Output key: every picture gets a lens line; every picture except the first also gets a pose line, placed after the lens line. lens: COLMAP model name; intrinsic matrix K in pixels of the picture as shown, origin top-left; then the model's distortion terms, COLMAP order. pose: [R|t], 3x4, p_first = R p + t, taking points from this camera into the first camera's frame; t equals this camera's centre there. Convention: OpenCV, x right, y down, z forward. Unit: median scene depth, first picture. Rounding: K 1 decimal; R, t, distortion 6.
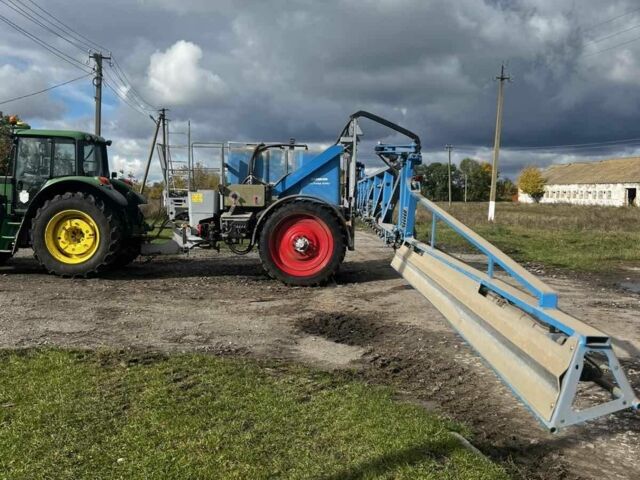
lens RADIAL K [[634.1, 0, 320.0], [0, 634.1, 251.5], [0, 0, 1]] dist [0.130885, -0.286920]
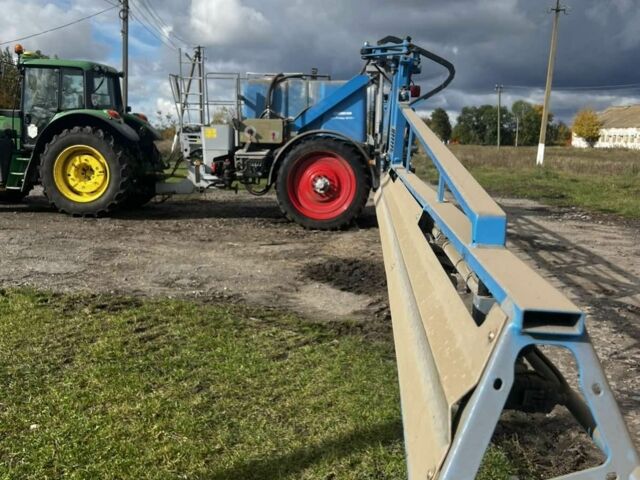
lens RADIAL K [[634.1, 0, 320.0], [0, 634.1, 251.5], [0, 0, 1]] dist [0.130885, -0.286920]
pose [[0.997436, 0.016885, -0.069547, 0.035161], [-0.010930, 0.996310, 0.085128, 0.007075], [0.070728, -0.084149, 0.993940, 0.066728]]
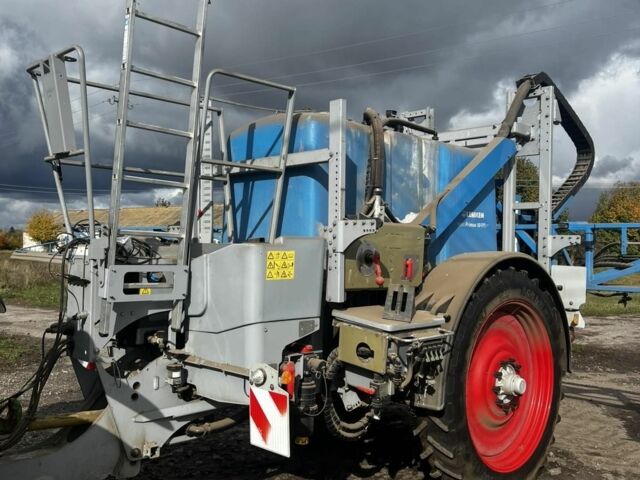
lens RADIAL K [[639.3, 0, 317.7], [0, 639.3, 225.6], [0, 0, 1]] dist [0.110366, -0.225429]
pose [[0.667034, 0.026567, 0.744553, -0.396139], [0.058356, 0.994431, -0.087763, -0.076827], [-0.742738, 0.101990, 0.661769, 0.812187]]
